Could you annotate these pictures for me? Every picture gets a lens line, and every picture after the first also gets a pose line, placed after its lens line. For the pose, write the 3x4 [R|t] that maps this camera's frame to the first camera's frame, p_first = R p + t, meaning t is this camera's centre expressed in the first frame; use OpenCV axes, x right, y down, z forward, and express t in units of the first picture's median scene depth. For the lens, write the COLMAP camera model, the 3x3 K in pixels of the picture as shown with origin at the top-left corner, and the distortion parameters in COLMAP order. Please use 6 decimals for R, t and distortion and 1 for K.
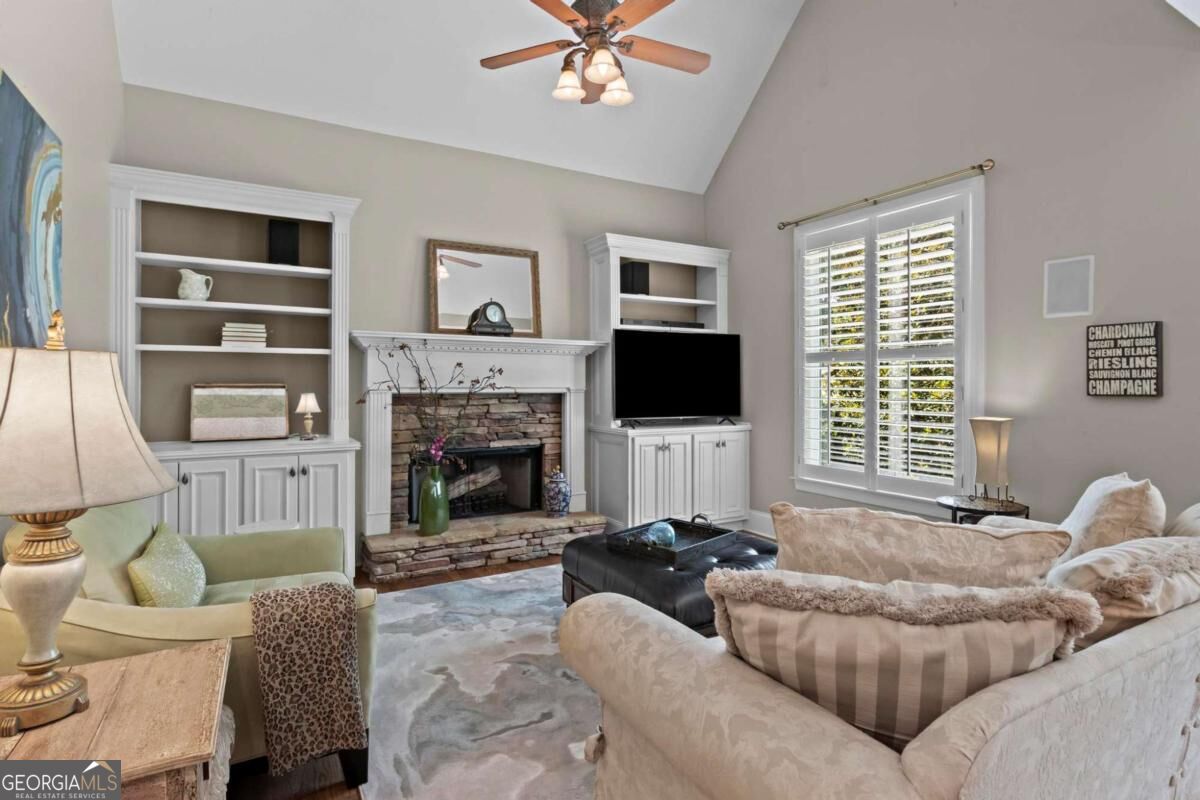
lens RADIAL K [[605.3, 0, 584.8], [0, 605.3, 384.4], [0, 0, 1]] dist [-0.003692, 0.000188]
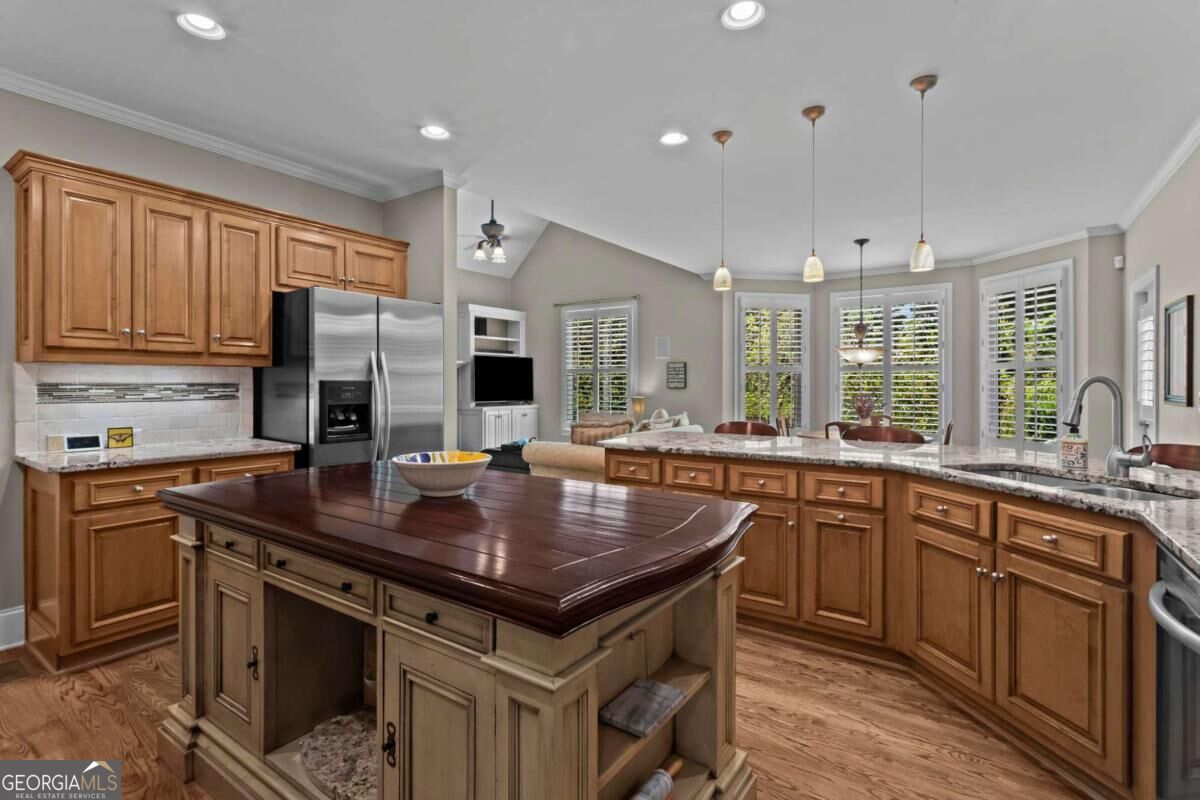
lens RADIAL K [[575.0, 0, 589.1], [0, 575.0, 385.5], [0, 0, 1]] dist [0.004867, 0.000331]
pose [[0.902374, -0.000063, 0.430954, -0.394212], [-0.000202, 1.000000, 0.000568, 0.003863], [-0.430954, -0.000599, 0.902374, -0.772402]]
